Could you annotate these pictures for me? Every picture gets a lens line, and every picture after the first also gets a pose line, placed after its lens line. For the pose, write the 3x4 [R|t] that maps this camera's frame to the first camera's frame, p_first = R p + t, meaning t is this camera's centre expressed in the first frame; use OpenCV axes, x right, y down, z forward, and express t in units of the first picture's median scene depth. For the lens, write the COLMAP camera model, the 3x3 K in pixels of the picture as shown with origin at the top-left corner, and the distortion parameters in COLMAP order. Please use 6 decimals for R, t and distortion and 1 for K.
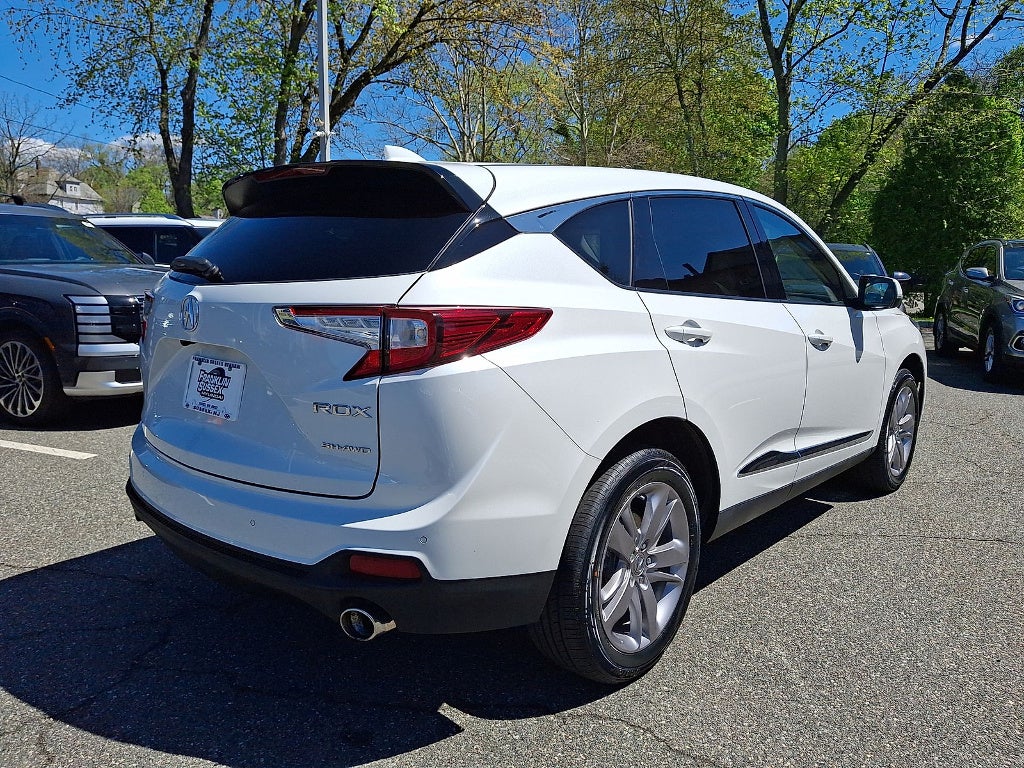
lens RADIAL K [[790.6, 0, 518.0], [0, 790.6, 375.1], [0, 0, 1]] dist [0.030743, -0.061258]
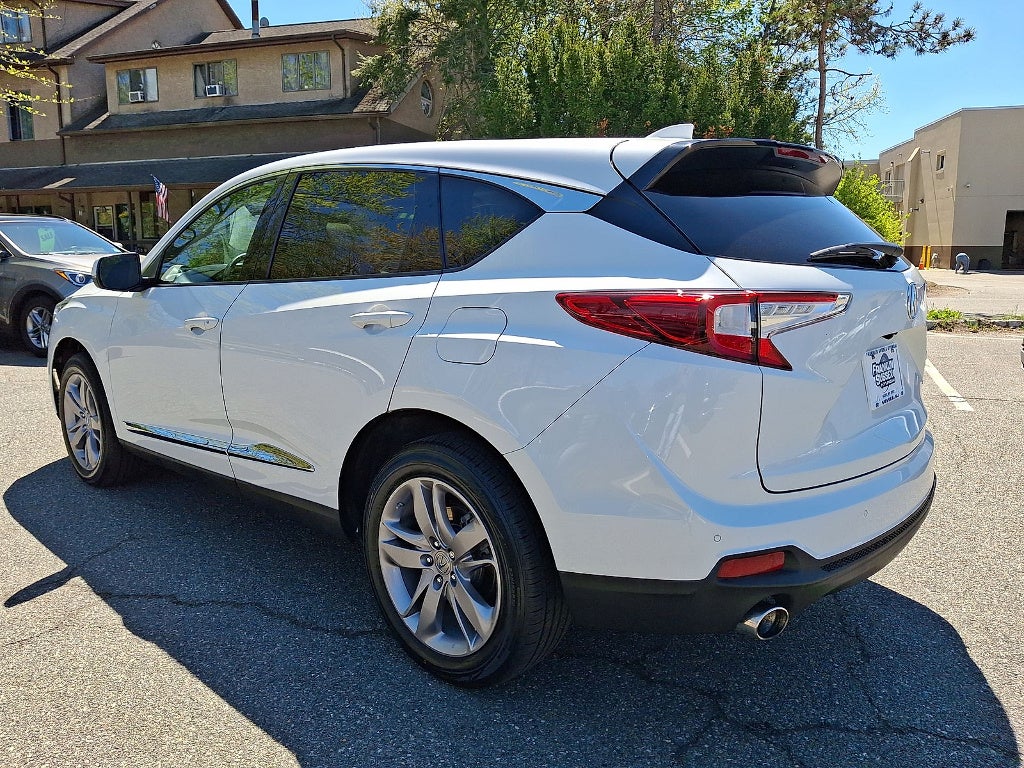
lens RADIAL K [[790.6, 0, 518.9], [0, 790.6, 377.2], [0, 0, 1]] dist [0.030743, -0.061258]
pose [[0.013524, -0.187897, 0.982096, -1.080902], [0.132738, 0.973830, 0.184487, -0.178245], [-0.991059, 0.127867, 0.038111, 1.120634]]
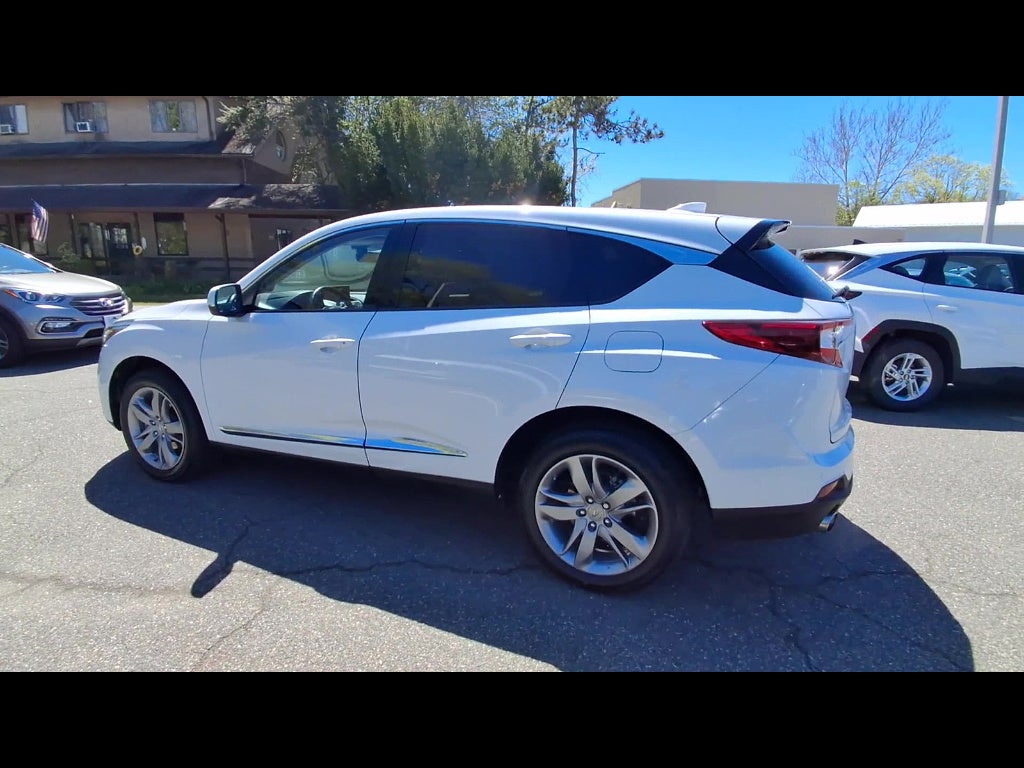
lens RADIAL K [[563.6, 0, 531.7], [0, 563.6, 380.2], [0, 0, 1]] dist [-0.002000, -0.013017]
pose [[-0.318449, -0.219839, 0.922096, -1.001529], [0.105325, 0.958508, 0.264895, -0.258455], [-0.942070, 0.181476, -0.282082, 1.519551]]
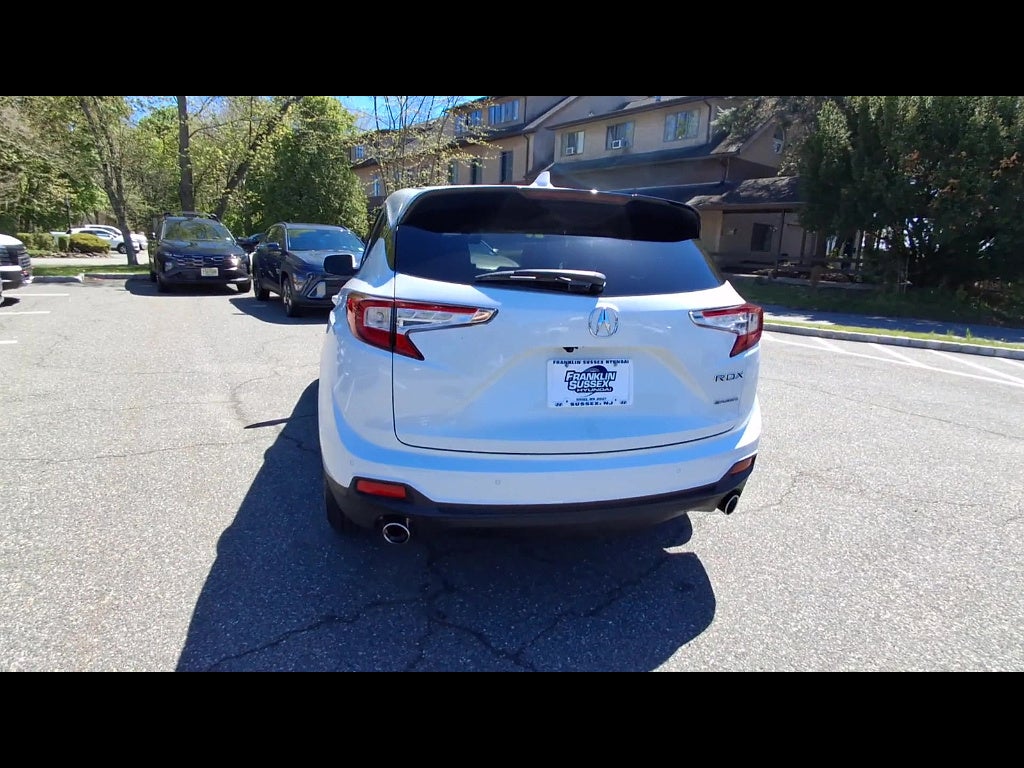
lens RADIAL K [[563.6, 0, 510.9], [0, 563.6, 386.8], [0, 0, 1]] dist [-0.002000, -0.013017]
pose [[0.579475, -0.198773, 0.790378, -0.887909], [0.080784, 0.979034, 0.186990, -0.115831], [-0.810976, -0.044506, 0.583384, 0.480868]]
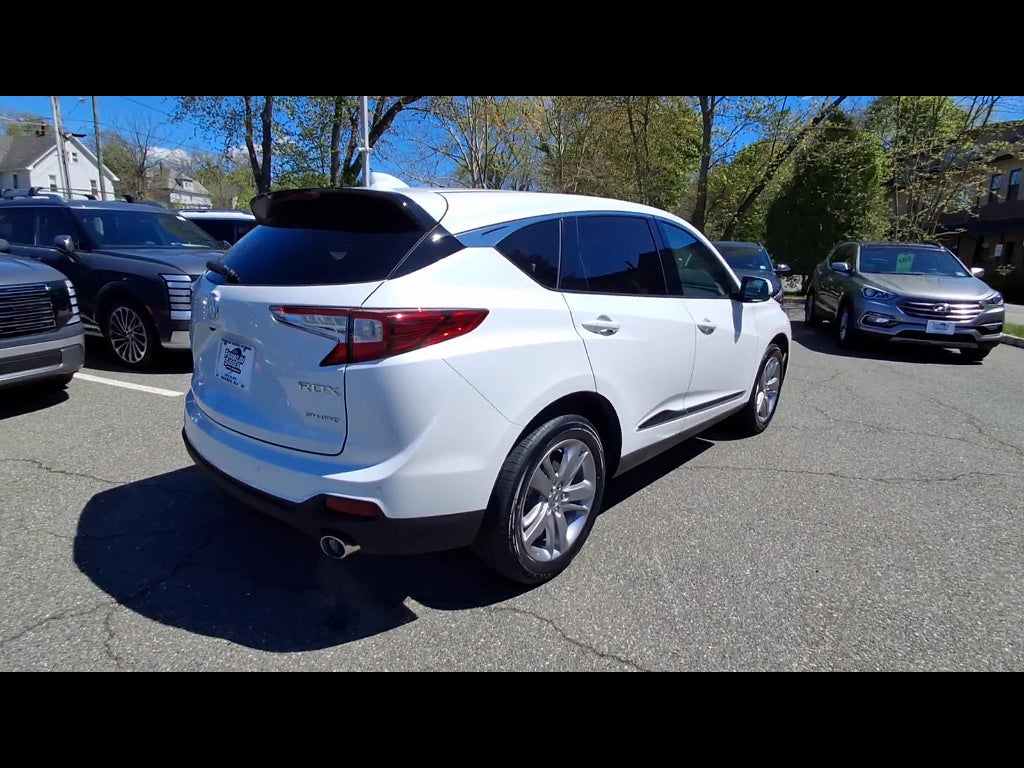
lens RADIAL K [[563.4, 0, 507.1], [0, 563.4, 381.7], [0, 0, 1]] dist [0.001513, -0.007226]
pose [[0.999746, 0.021675, -0.006221, 0.061979], [-0.020971, 0.995085, 0.096776, -0.042346], [0.008288, -0.096621, 0.995287, 0.051830]]
